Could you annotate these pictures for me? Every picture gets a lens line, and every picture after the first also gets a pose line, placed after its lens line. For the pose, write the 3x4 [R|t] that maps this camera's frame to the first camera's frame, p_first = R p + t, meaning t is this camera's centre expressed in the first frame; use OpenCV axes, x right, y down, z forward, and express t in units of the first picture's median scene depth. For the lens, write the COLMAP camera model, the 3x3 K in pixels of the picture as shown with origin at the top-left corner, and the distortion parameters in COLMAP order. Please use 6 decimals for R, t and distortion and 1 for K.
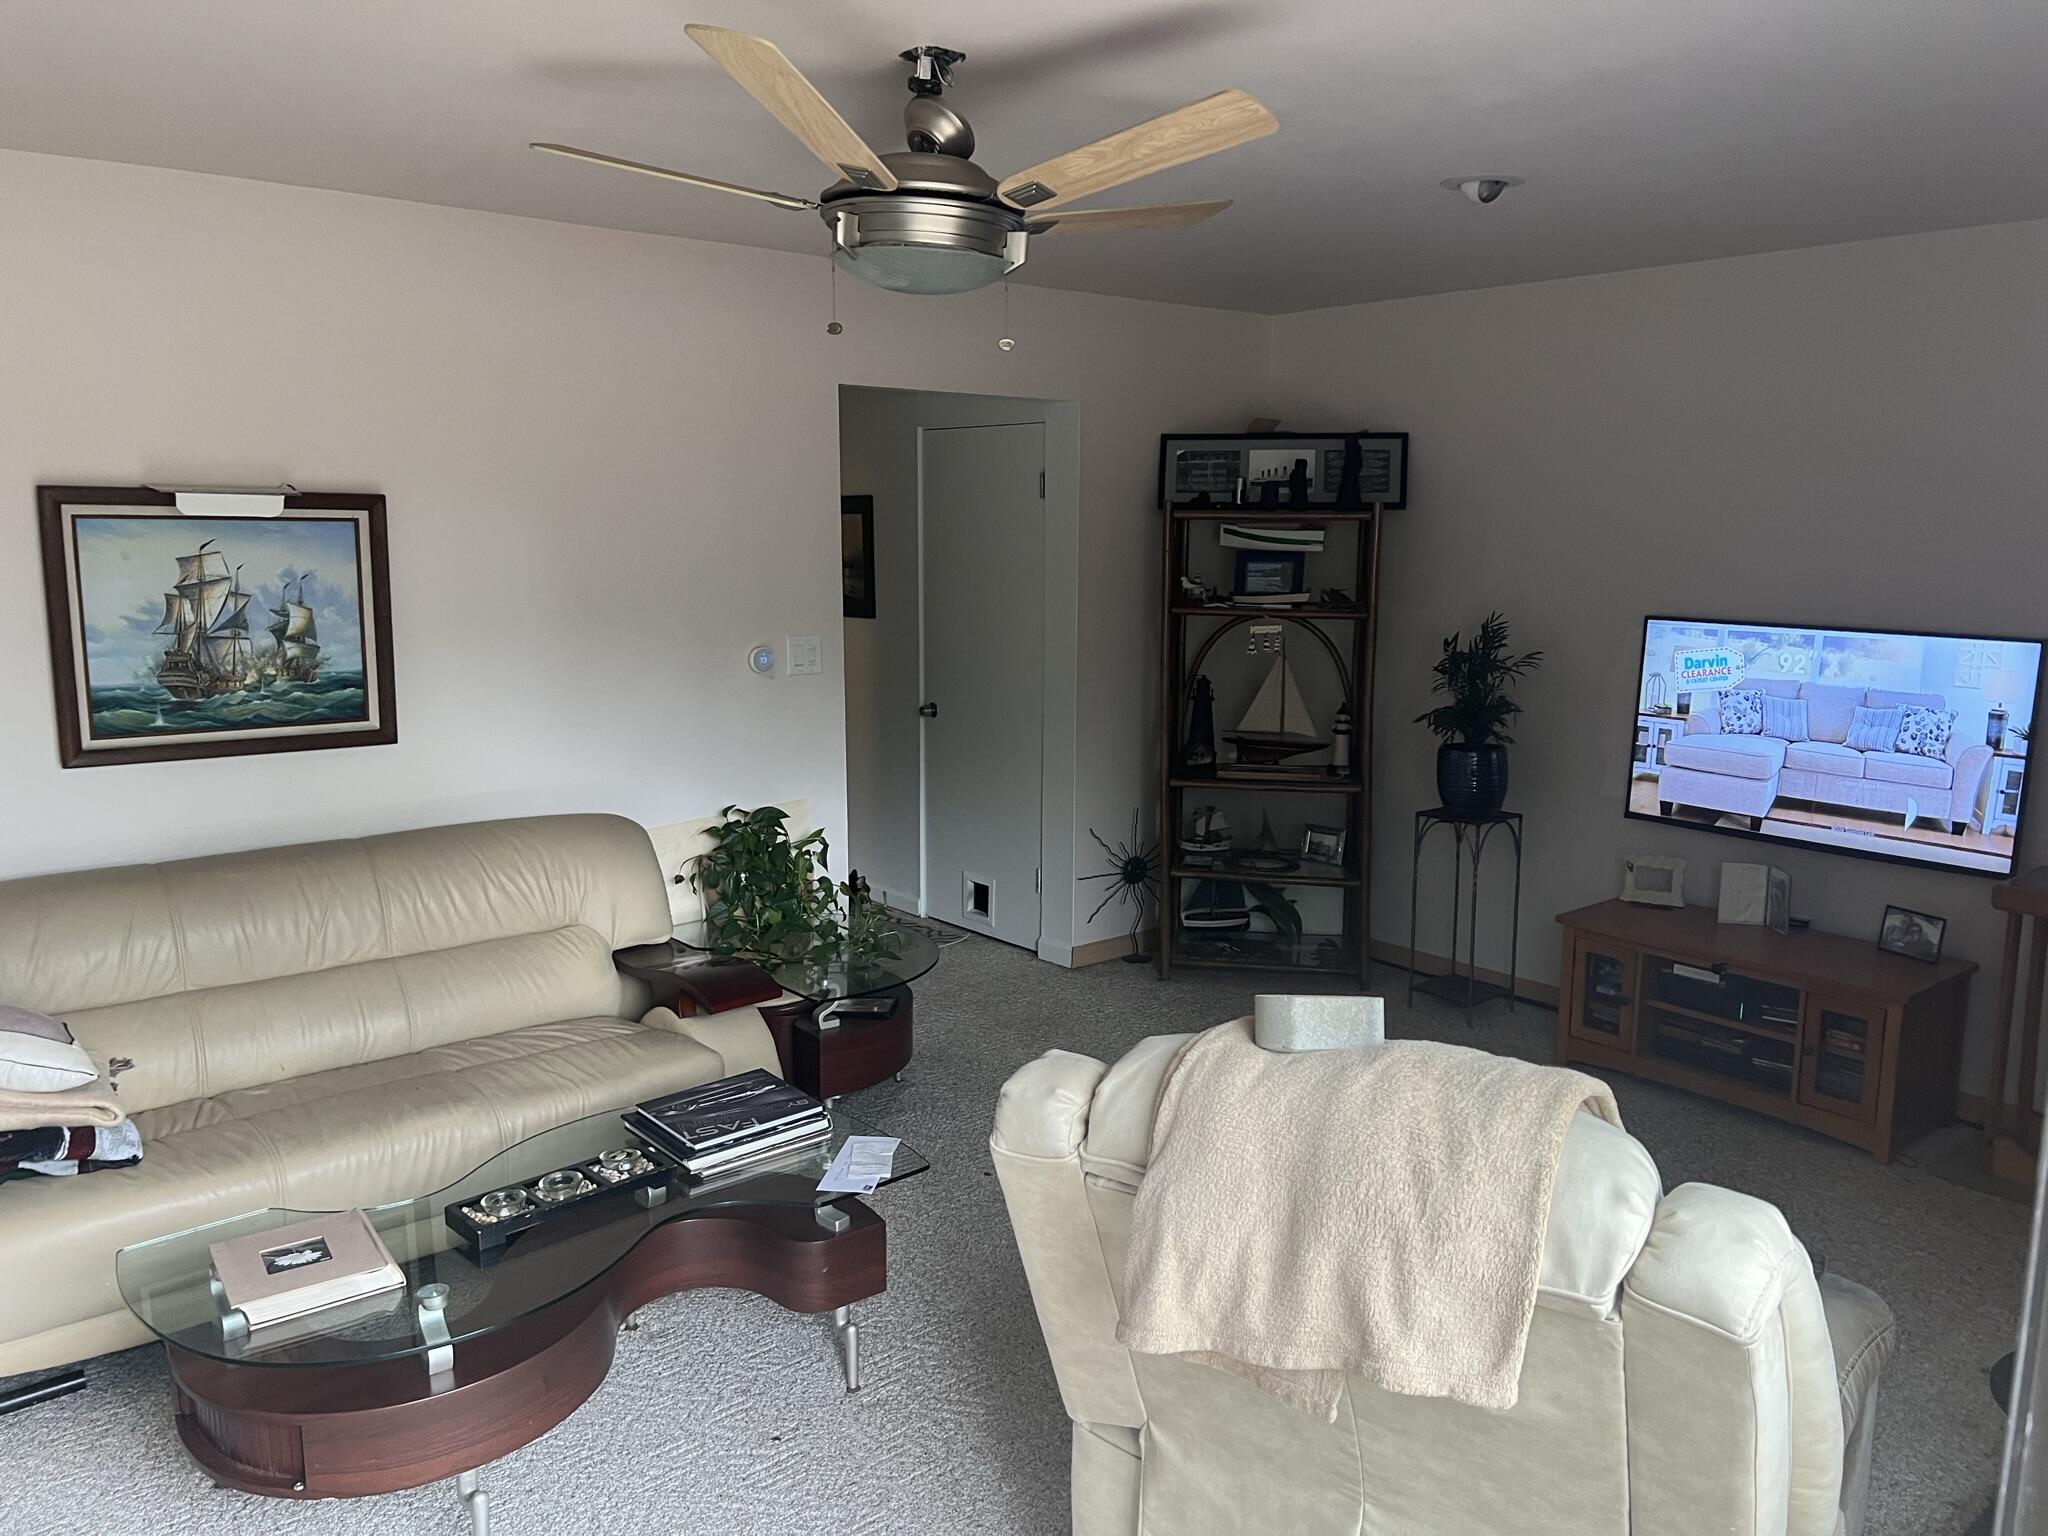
lens RADIAL K [[1543.2, 0, 1033.6], [0, 1543.2, 777.4], [0, 0, 1]] dist [0.035669, -0.027193]
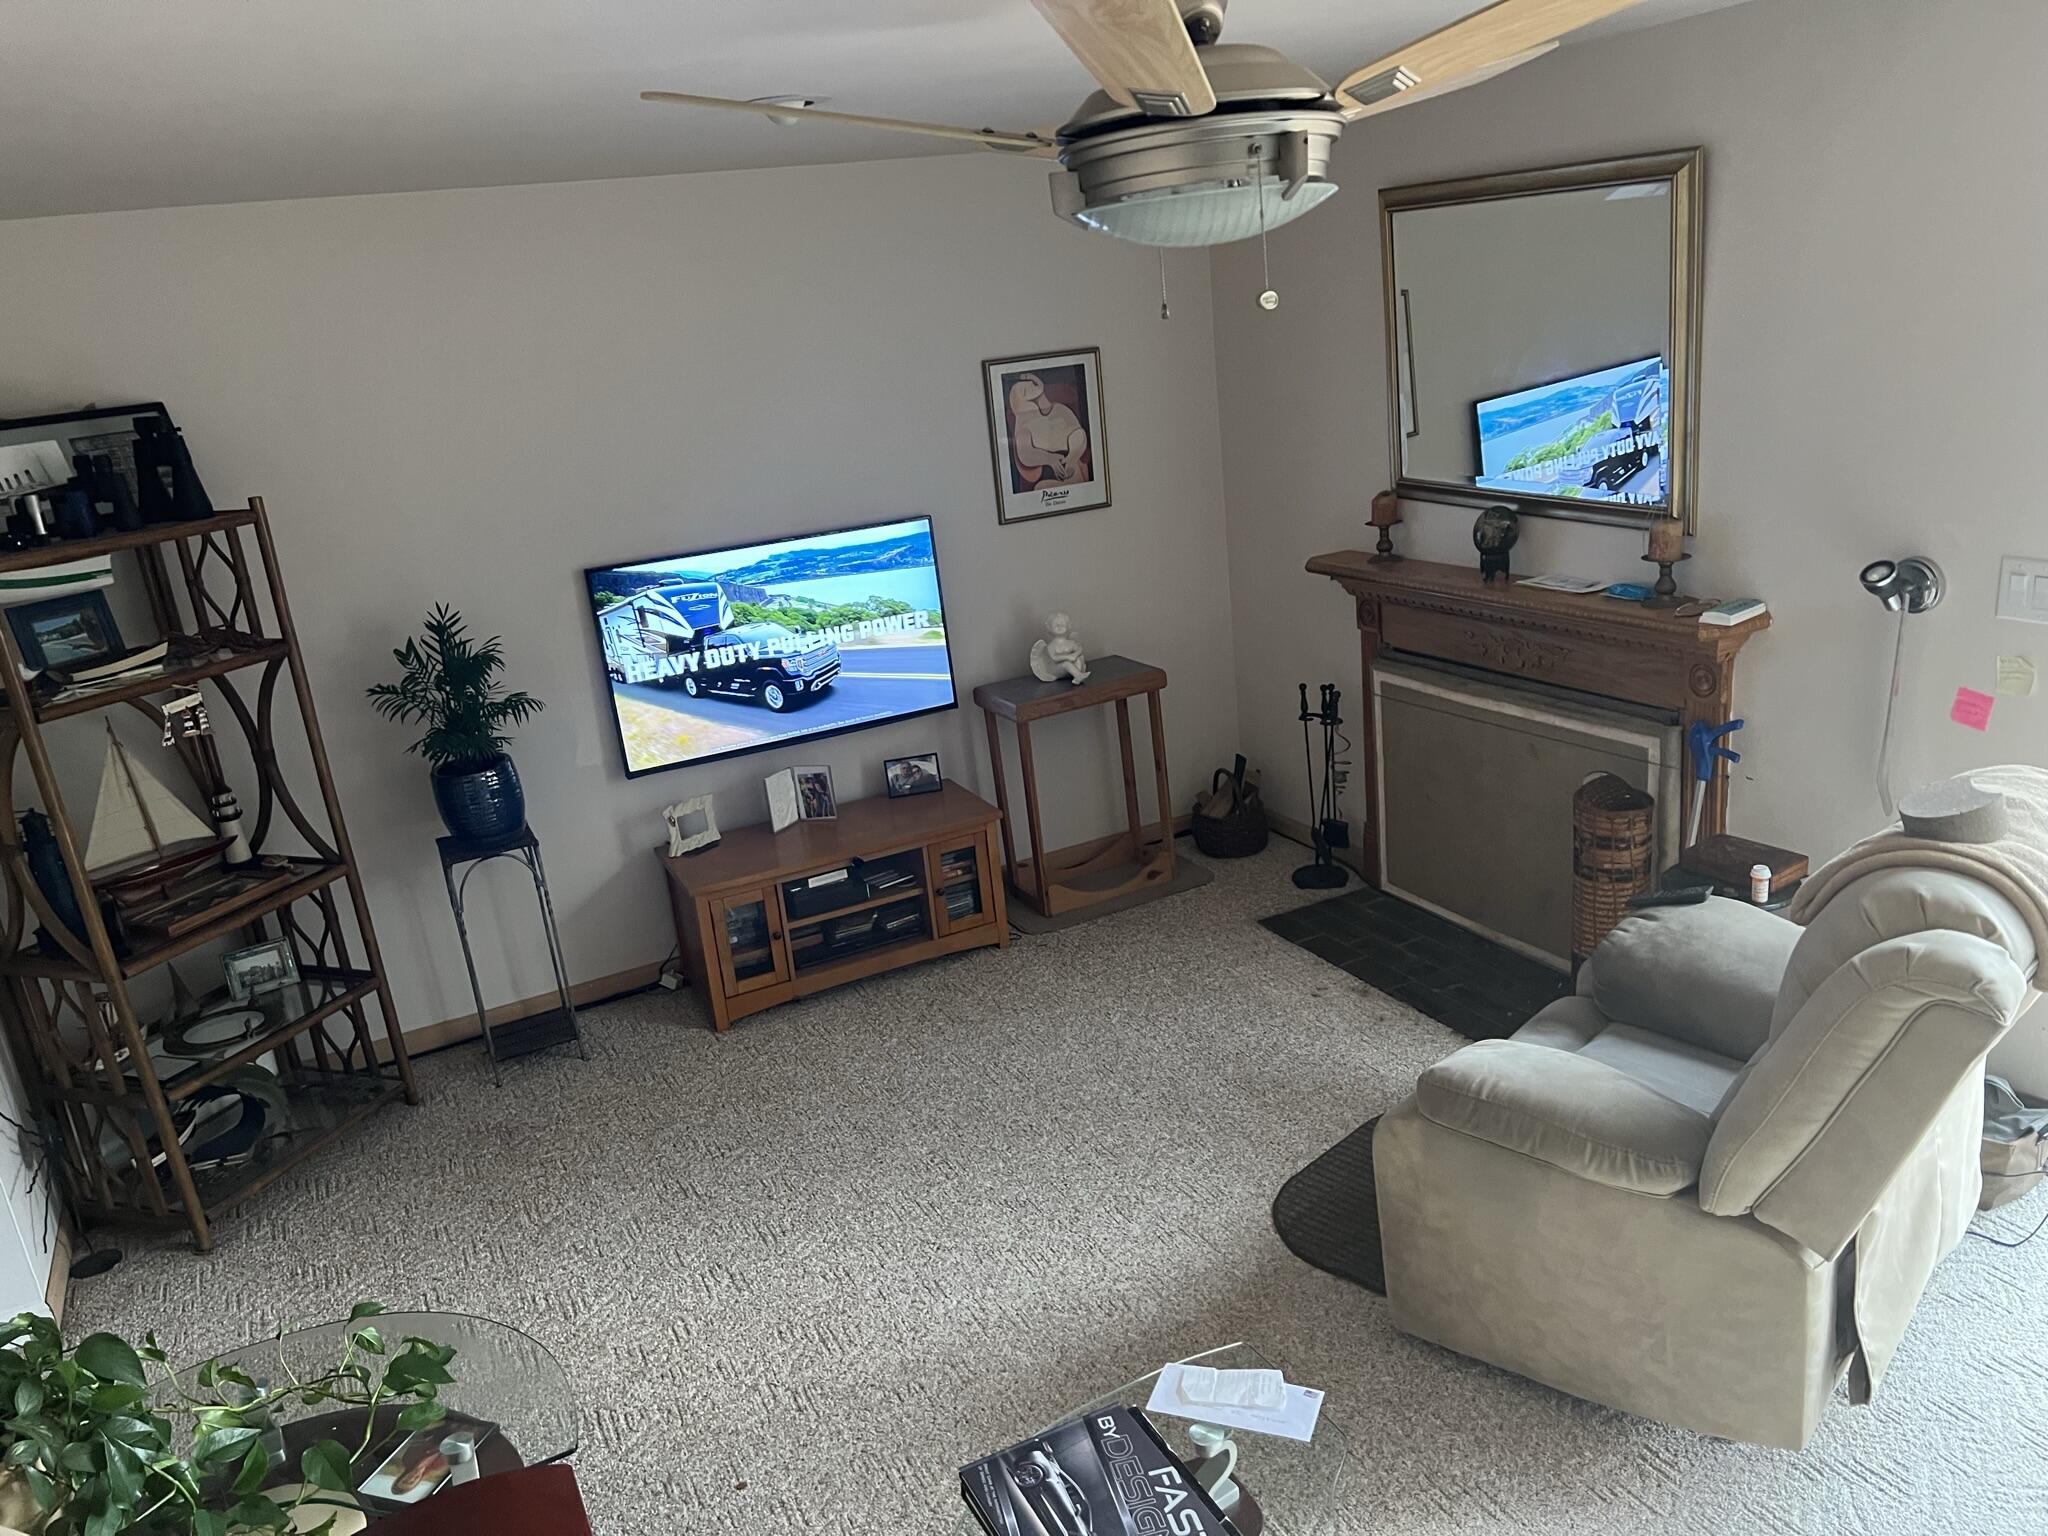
lens RADIAL K [[1543.2, 0, 1028.7], [0, 1543.2, 769.8], [0, 0, 1]] dist [0.035669, -0.027193]
pose [[0.213714, -0.315838, 0.924431, -0.577076], [0.258204, 0.930904, 0.258357, -0.209266], [-0.942156, 0.183477, 0.280498, 0.638633]]
